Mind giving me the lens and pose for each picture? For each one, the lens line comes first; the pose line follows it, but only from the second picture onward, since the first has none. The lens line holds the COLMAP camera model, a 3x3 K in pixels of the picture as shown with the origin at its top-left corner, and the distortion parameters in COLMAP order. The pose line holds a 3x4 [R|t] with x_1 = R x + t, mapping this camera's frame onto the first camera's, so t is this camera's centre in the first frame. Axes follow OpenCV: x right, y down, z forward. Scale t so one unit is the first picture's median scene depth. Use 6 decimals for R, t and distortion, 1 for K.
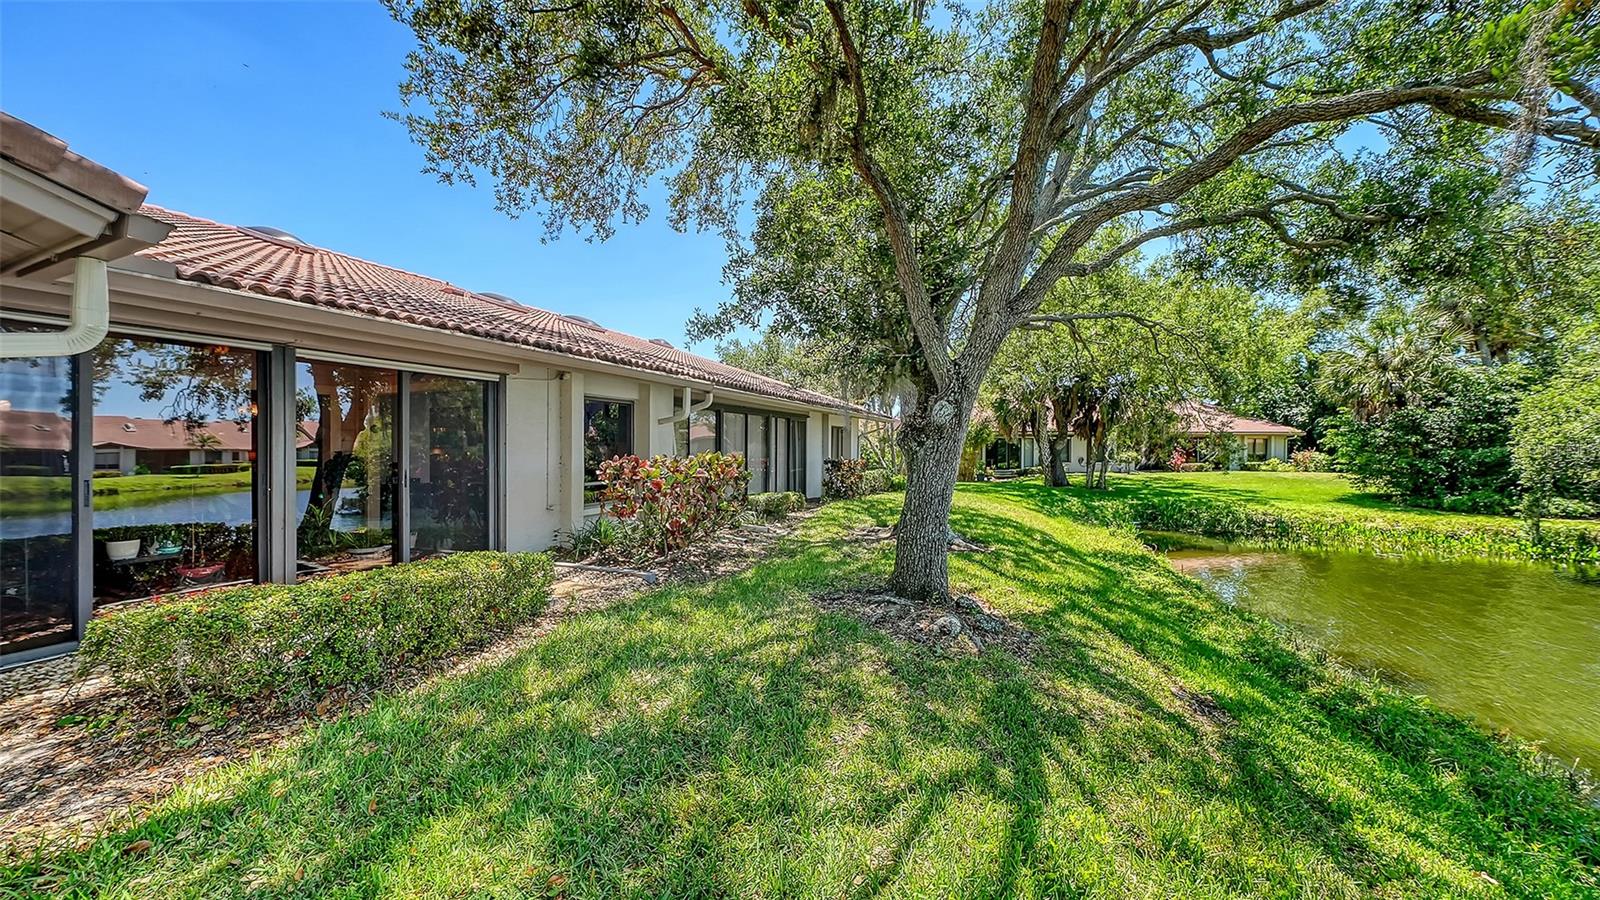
lens RADIAL K [[544.2, 0, 783.6], [0, 544.2, 448.8], [0, 0, 1]] dist [-0.000749, -0.000059]
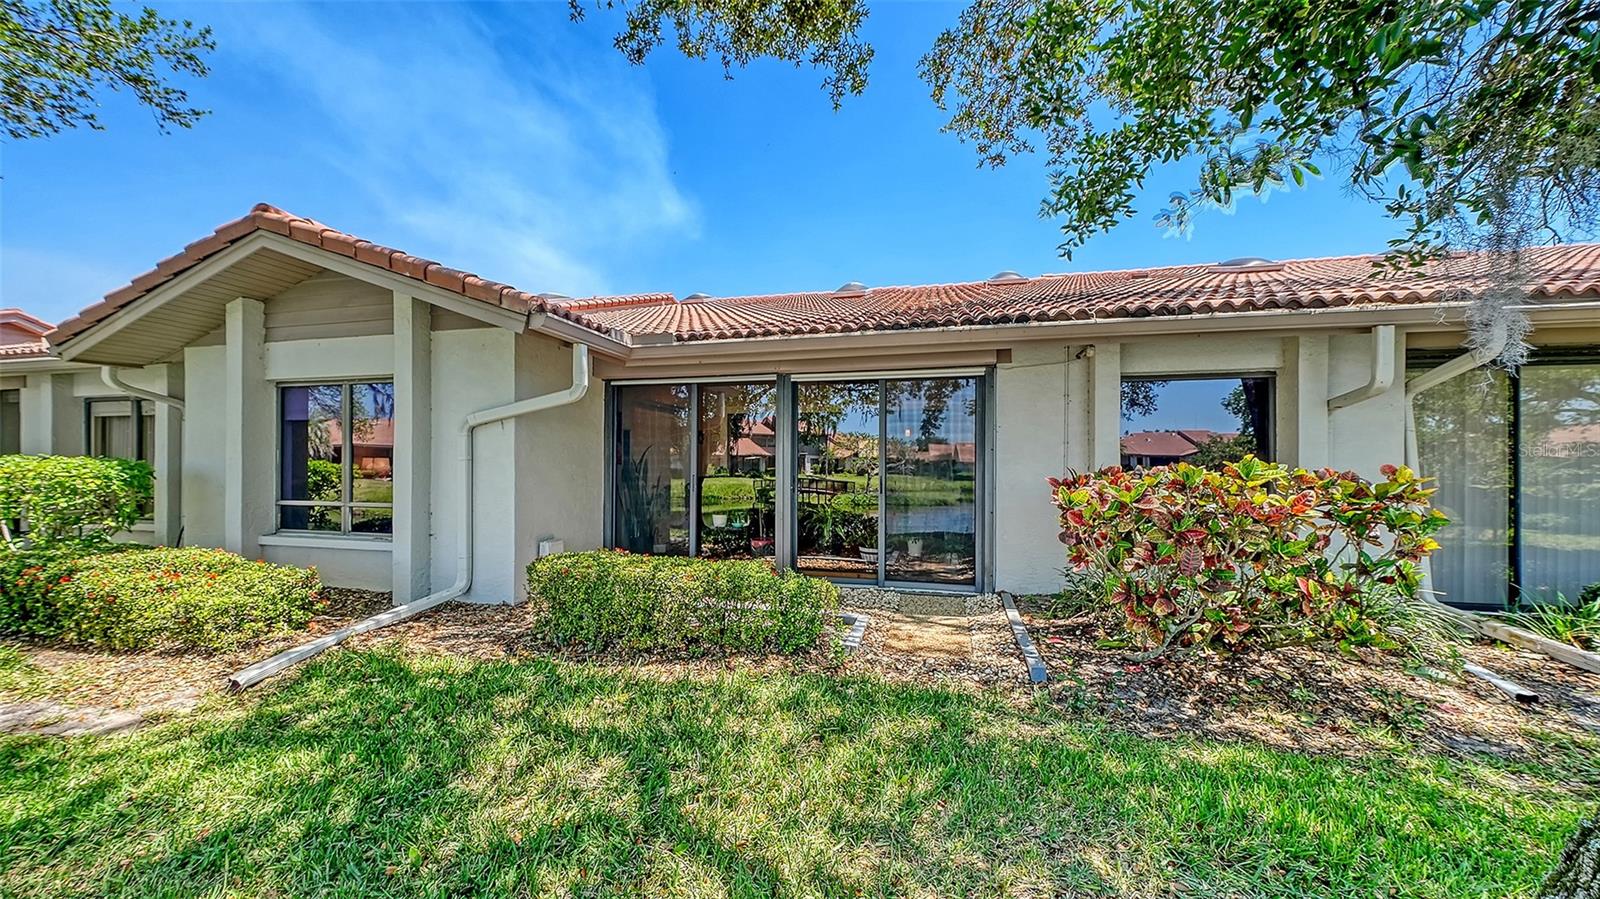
lens RADIAL K [[570.8, 0, 814.6], [0, 570.8, 458.4], [0, 0, 1]] dist [-0.004683, -0.000224]
pose [[0.205807, 0.006141, -0.978573, 0.461132], [-0.000954, 0.999981, 0.006075, -0.002954], [0.978592, -0.000317, 0.205809, 0.955466]]
